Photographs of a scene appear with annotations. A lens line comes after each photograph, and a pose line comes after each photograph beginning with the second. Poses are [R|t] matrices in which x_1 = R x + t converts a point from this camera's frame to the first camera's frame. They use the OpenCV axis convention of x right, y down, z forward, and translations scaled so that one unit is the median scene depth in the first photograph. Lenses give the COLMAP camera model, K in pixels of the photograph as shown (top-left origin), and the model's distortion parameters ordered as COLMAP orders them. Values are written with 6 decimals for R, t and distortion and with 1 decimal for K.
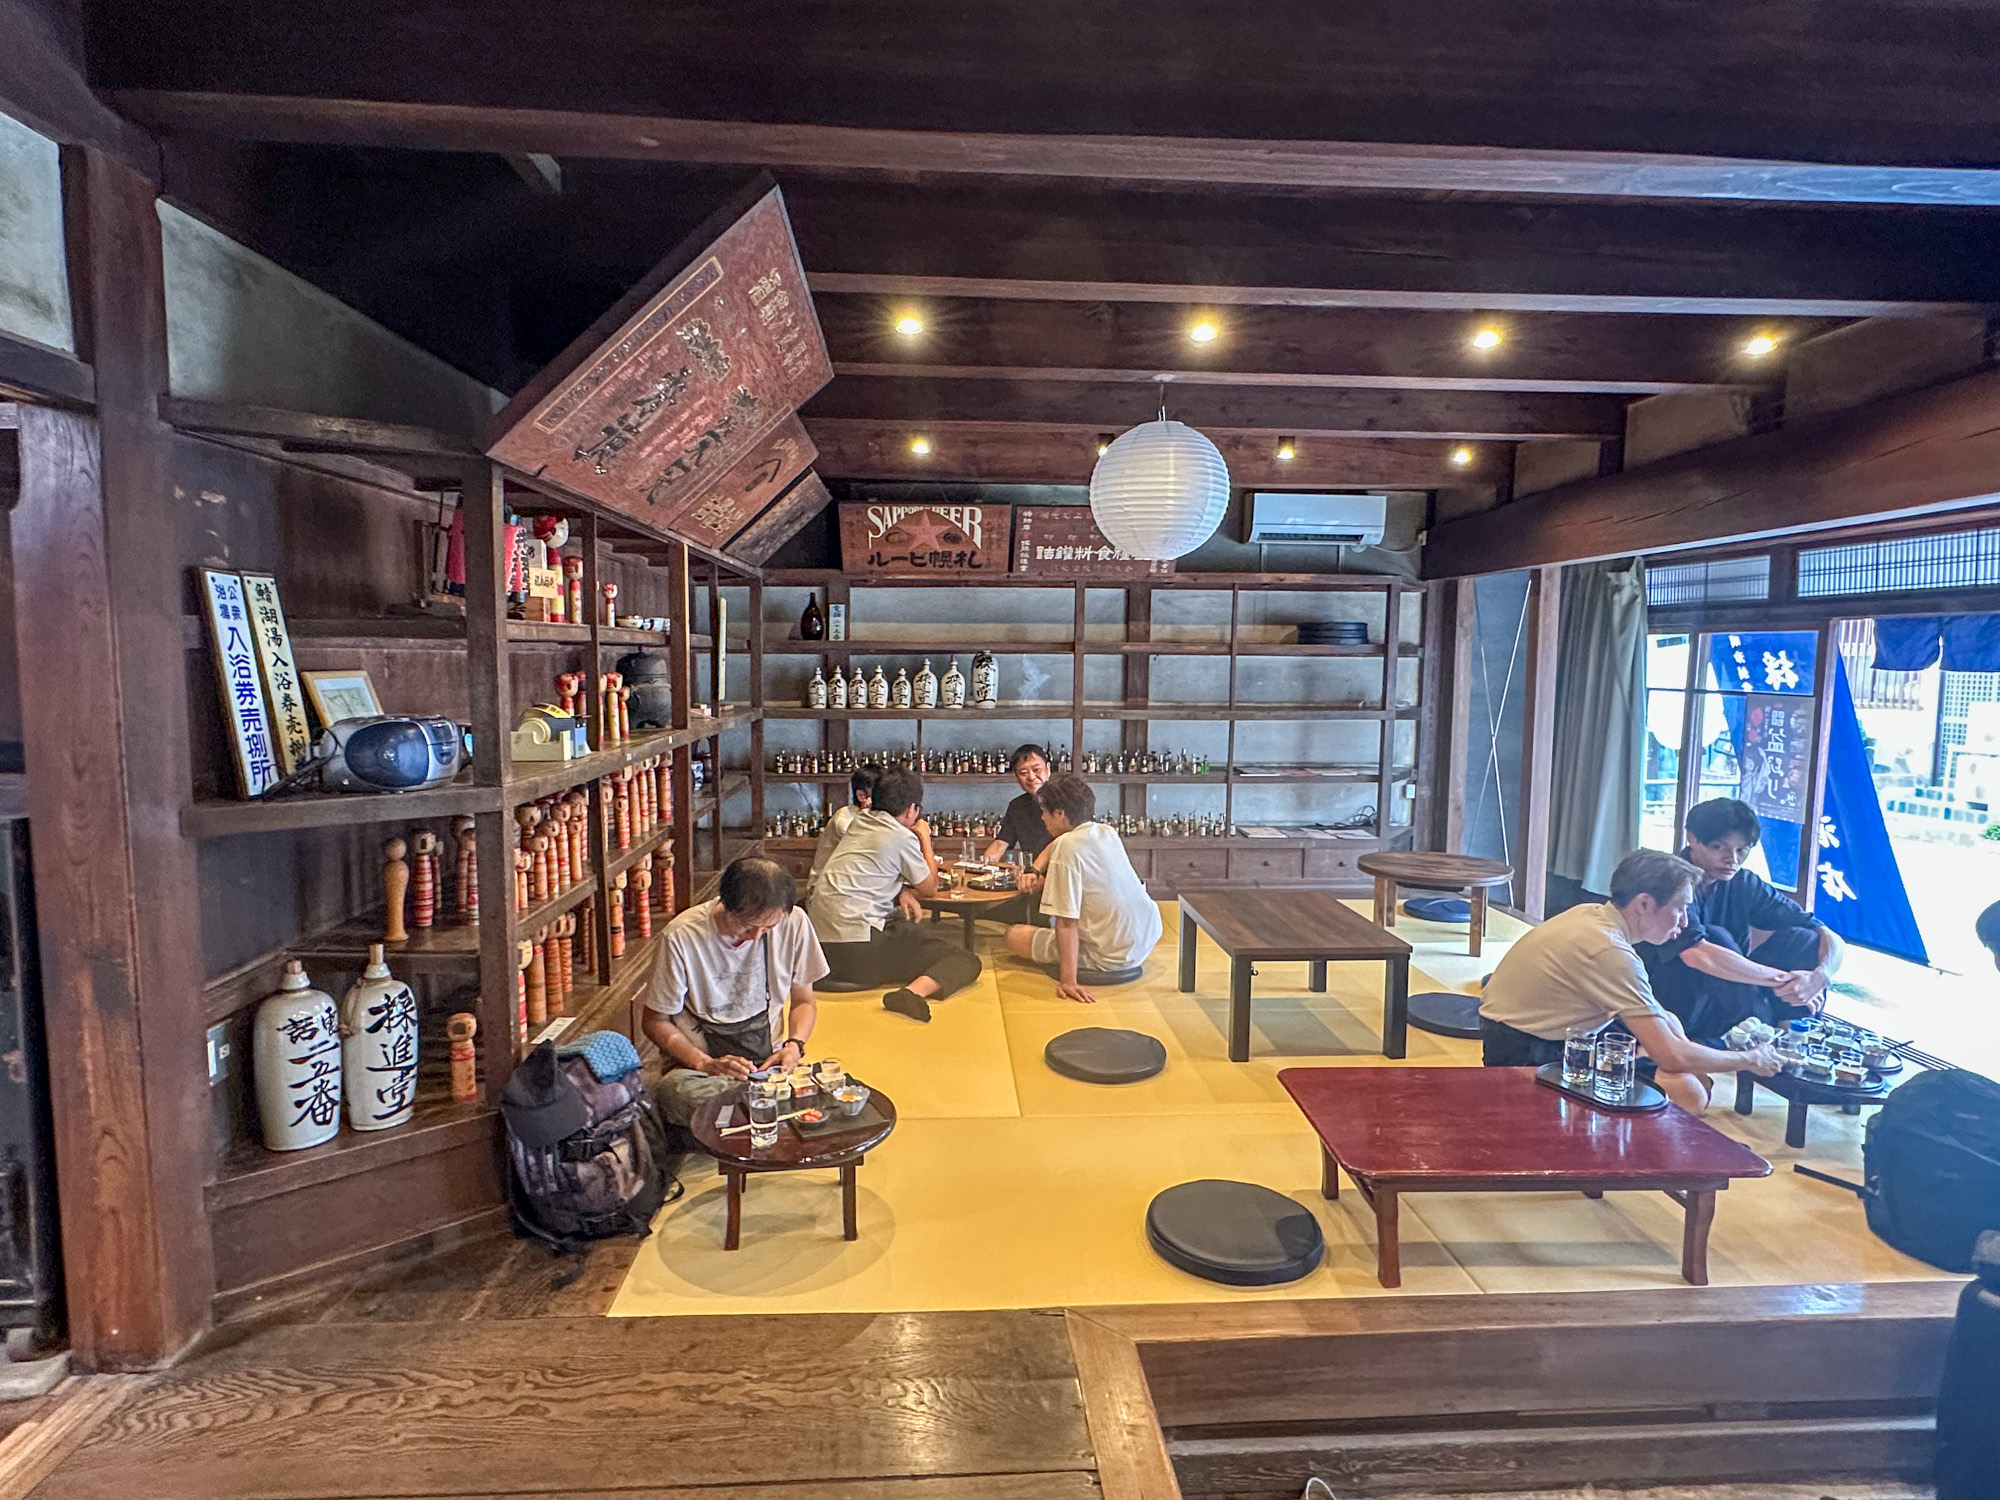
lens RADIAL K [[1074.0, 0, 995.3], [0, 1074.0, 759.6], [0, 0, 1]] dist [0.004283, 0.000095]
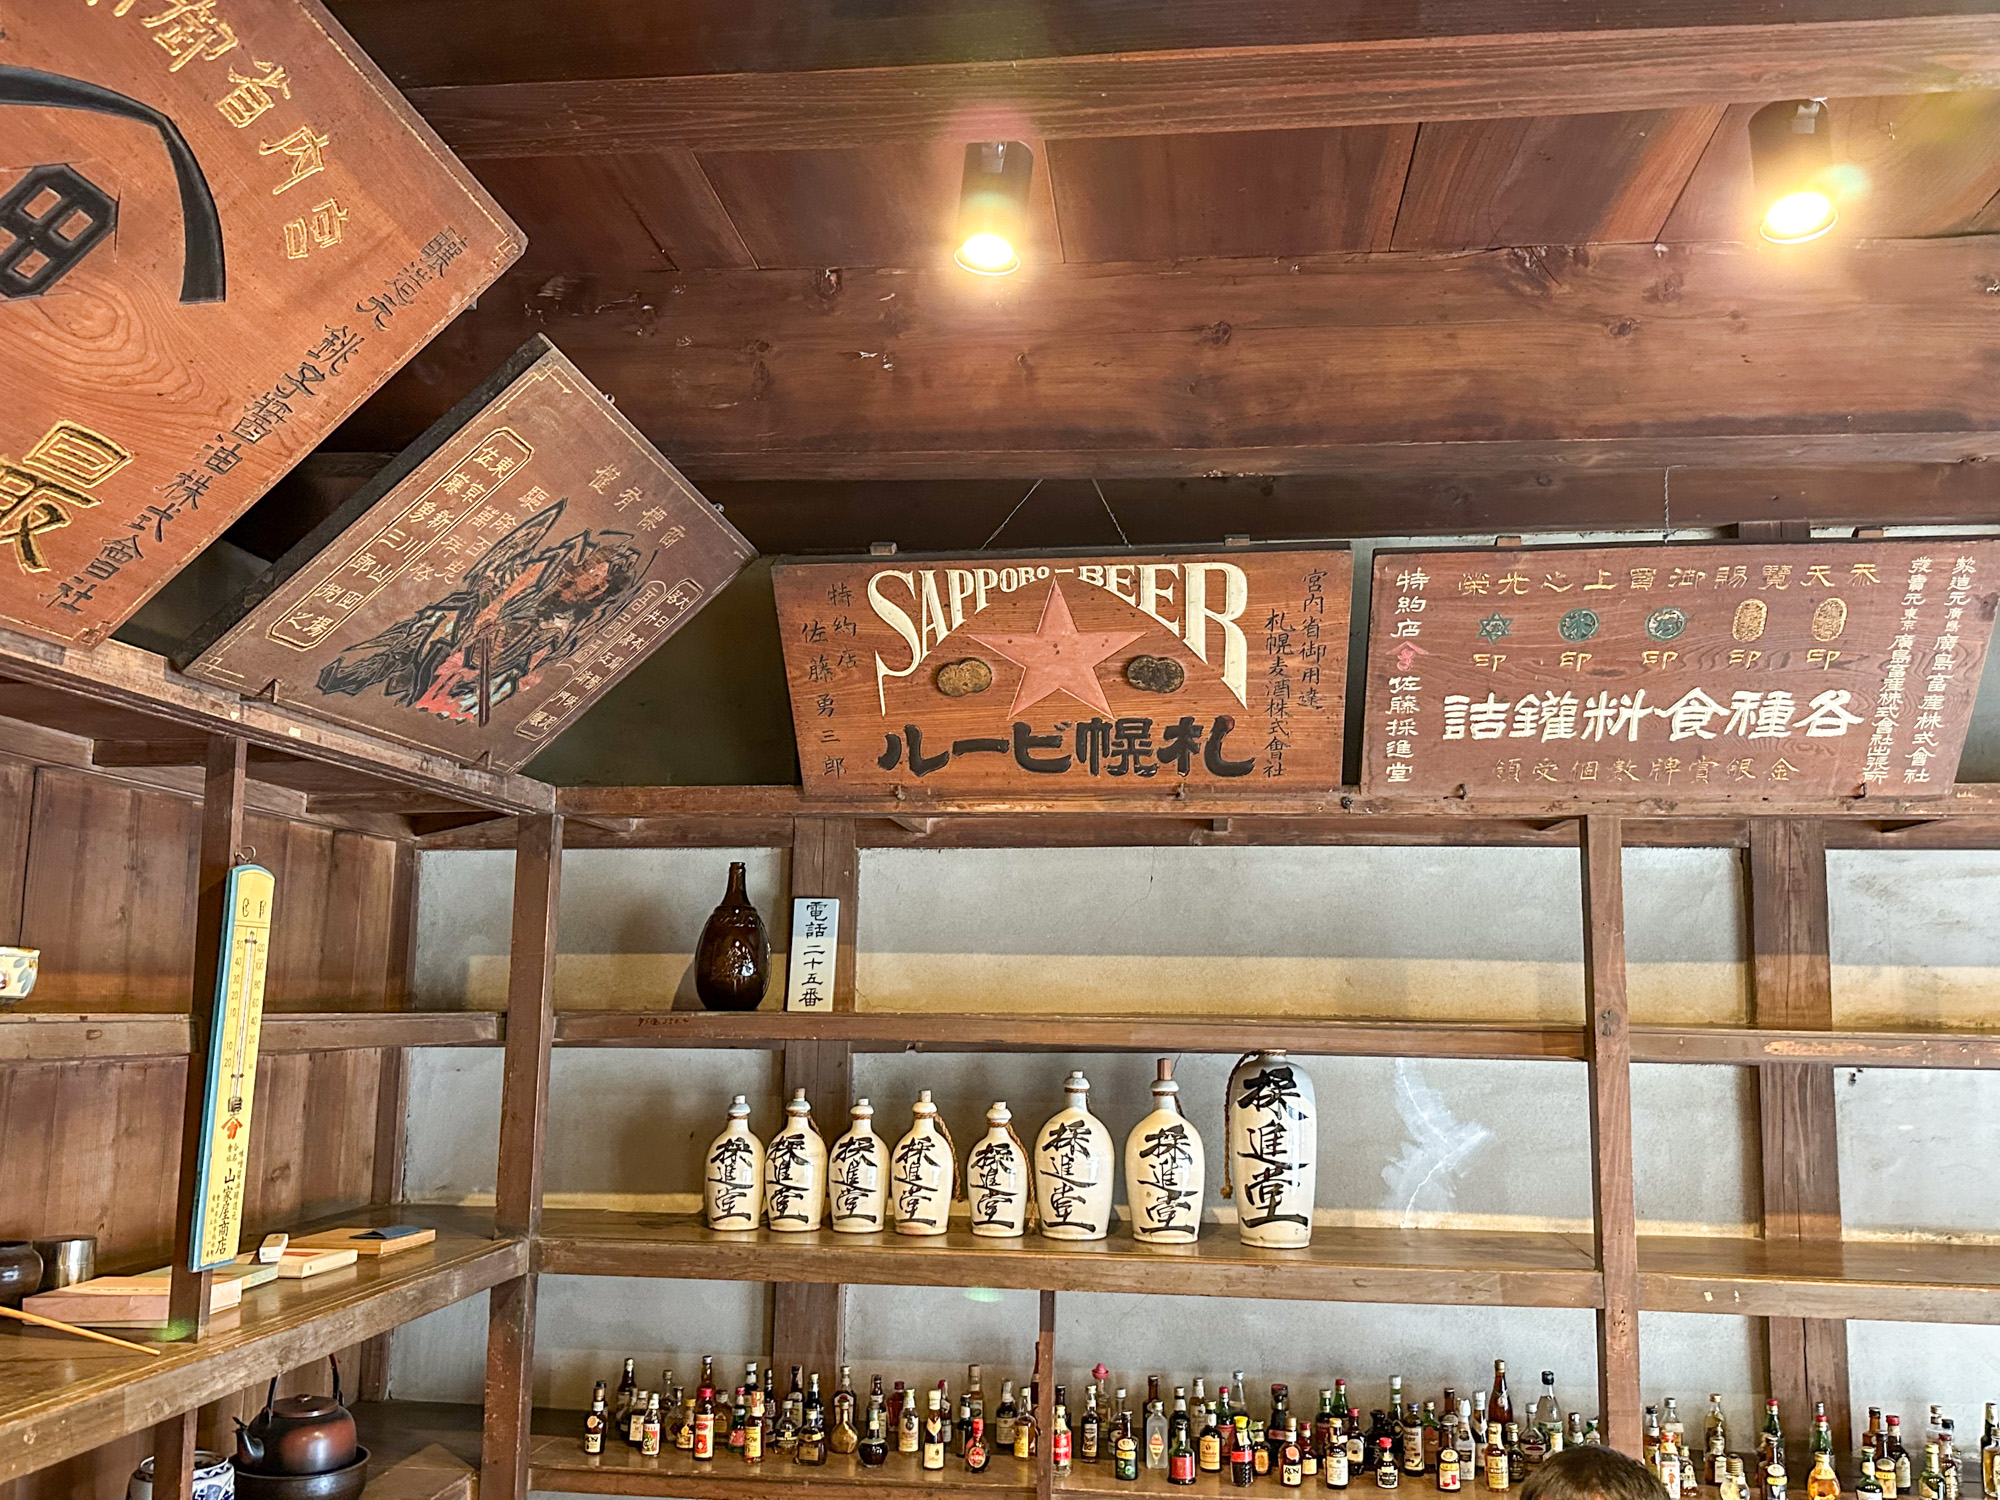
lens RADIAL K [[1753.9, 0, 995.1], [0, 1753.9, 751.4], [0, 0, 1]] dist [0.100088, 0.000311]
pose [[0.986502, -0.017768, -0.162785, -0.003463], [-0.020596, 0.972738, -0.230989, -0.066208], [0.162451, 0.231224, 0.959242, 0.489018]]
